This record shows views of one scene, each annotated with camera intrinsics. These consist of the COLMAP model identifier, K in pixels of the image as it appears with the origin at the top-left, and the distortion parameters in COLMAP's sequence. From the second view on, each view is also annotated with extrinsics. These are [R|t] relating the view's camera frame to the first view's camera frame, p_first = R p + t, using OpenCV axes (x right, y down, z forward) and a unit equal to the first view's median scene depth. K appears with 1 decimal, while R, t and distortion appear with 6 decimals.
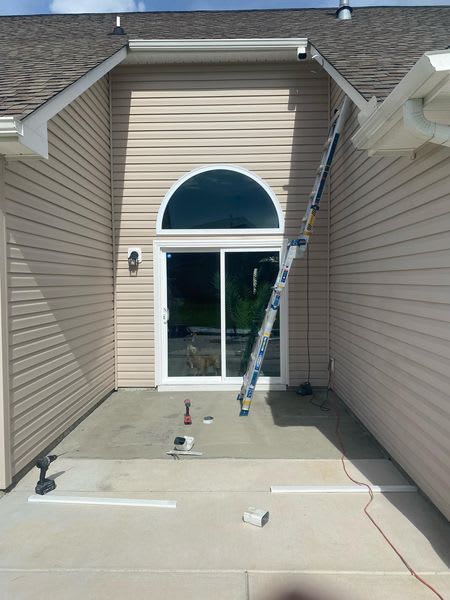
lens RADIAL K [[457.7, 0, 225.0], [0, 457.7, 300.0], [0, 0, 1]] dist [0.072824, -0.126670]
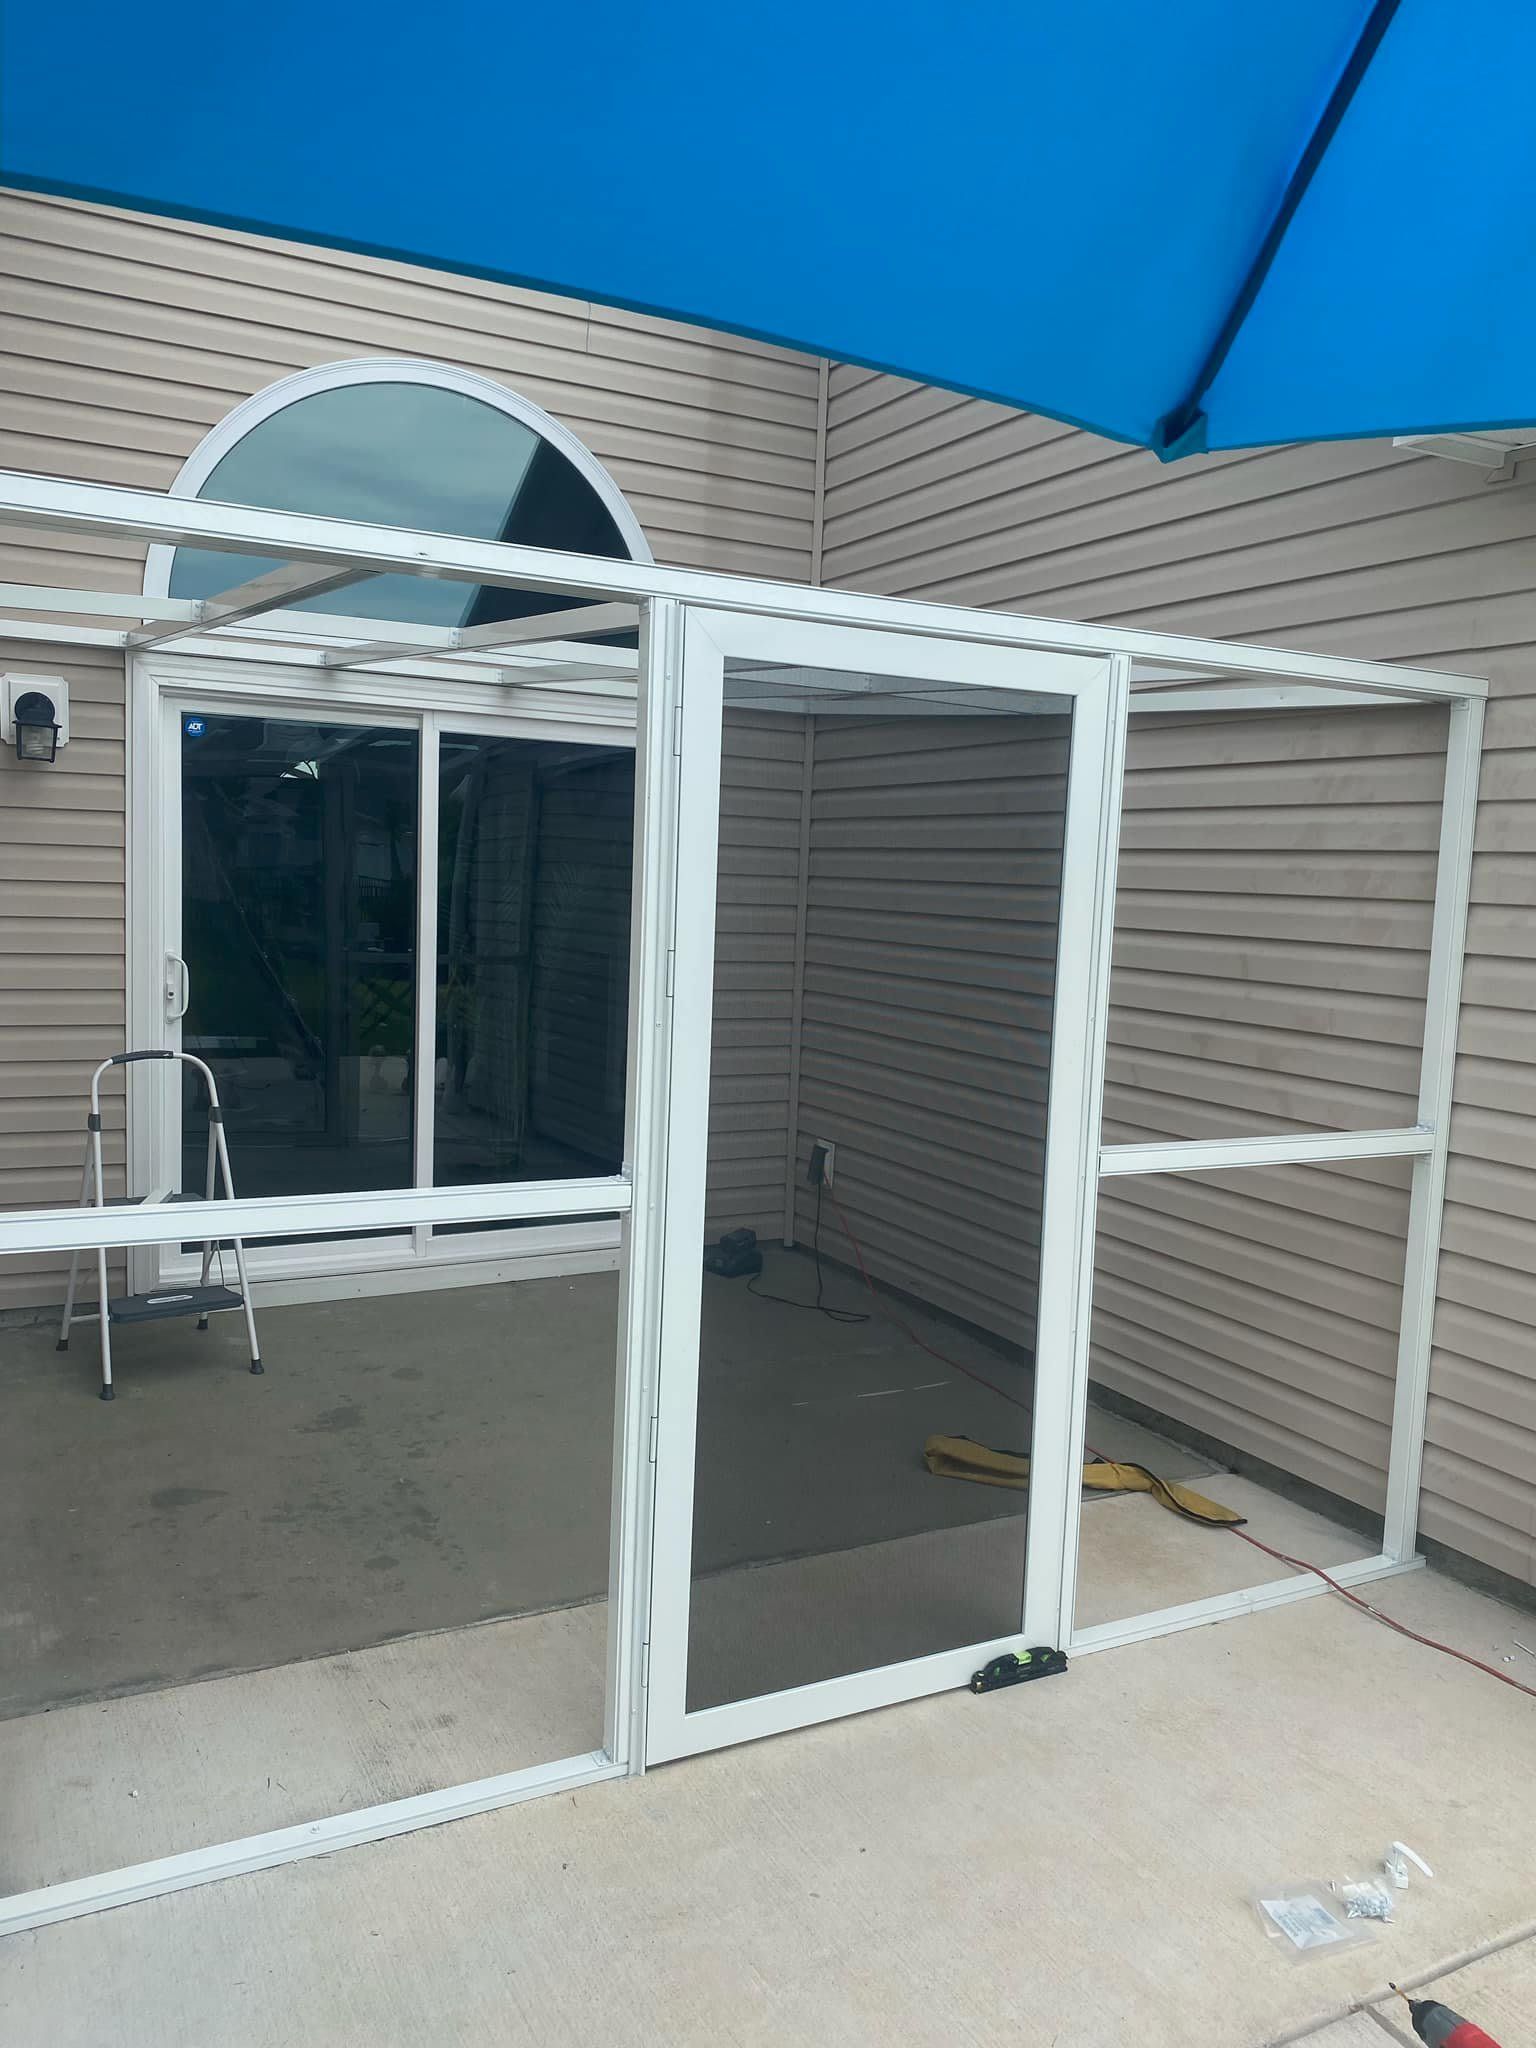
lens RADIAL K [[1562.3, 0, 768.0], [0, 1562.3, 1024.0], [0, 0, 1]] dist [0.072824, -0.126670]
pose [[0.869947, -0.011512, 0.493011, -0.265106], [-0.018704, 0.998238, 0.056314, 0.001417], [-0.492790, -0.058211, 0.868199, 0.172810]]
